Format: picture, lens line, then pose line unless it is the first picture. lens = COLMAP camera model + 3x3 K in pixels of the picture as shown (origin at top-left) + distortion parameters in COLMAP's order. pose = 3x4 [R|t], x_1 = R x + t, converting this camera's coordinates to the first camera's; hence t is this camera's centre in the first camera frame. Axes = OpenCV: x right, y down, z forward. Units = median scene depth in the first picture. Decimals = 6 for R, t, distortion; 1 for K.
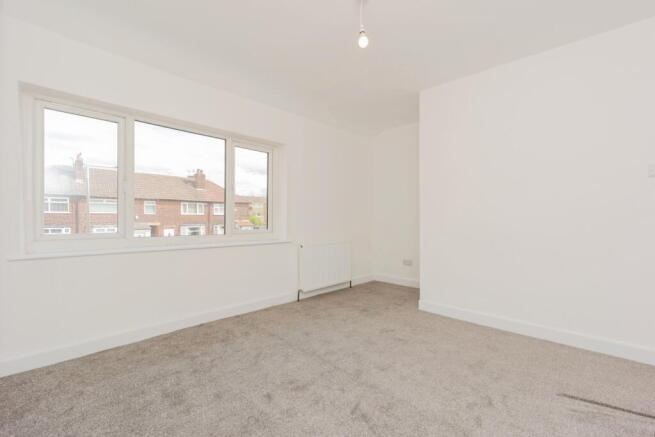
lens RADIAL K [[278.1, 0, 328.9], [0, 278.1, 218.1], [0, 0, 1]] dist [0.000589, -0.000182]
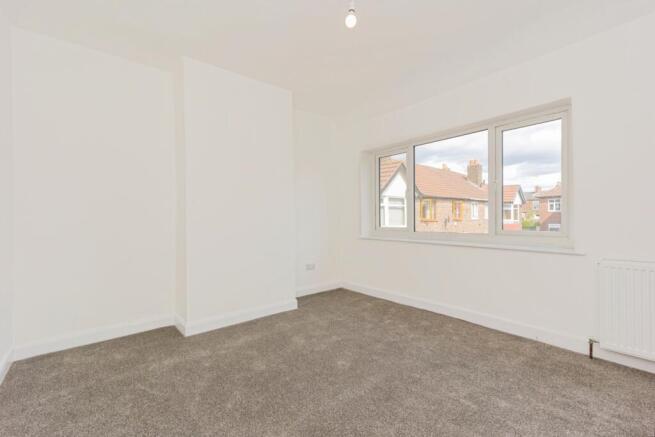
lens RADIAL K [[278.1, 0, 327.6], [0, 278.1, 217.9], [0, 0, 1]] dist [0.000589, -0.000182]
pose [[-0.090059, -0.004331, -0.995927, 0.518046], [0.006205, 0.999969, -0.004910, 0.005873], [0.995917, -0.006621, -0.090029, 0.508146]]
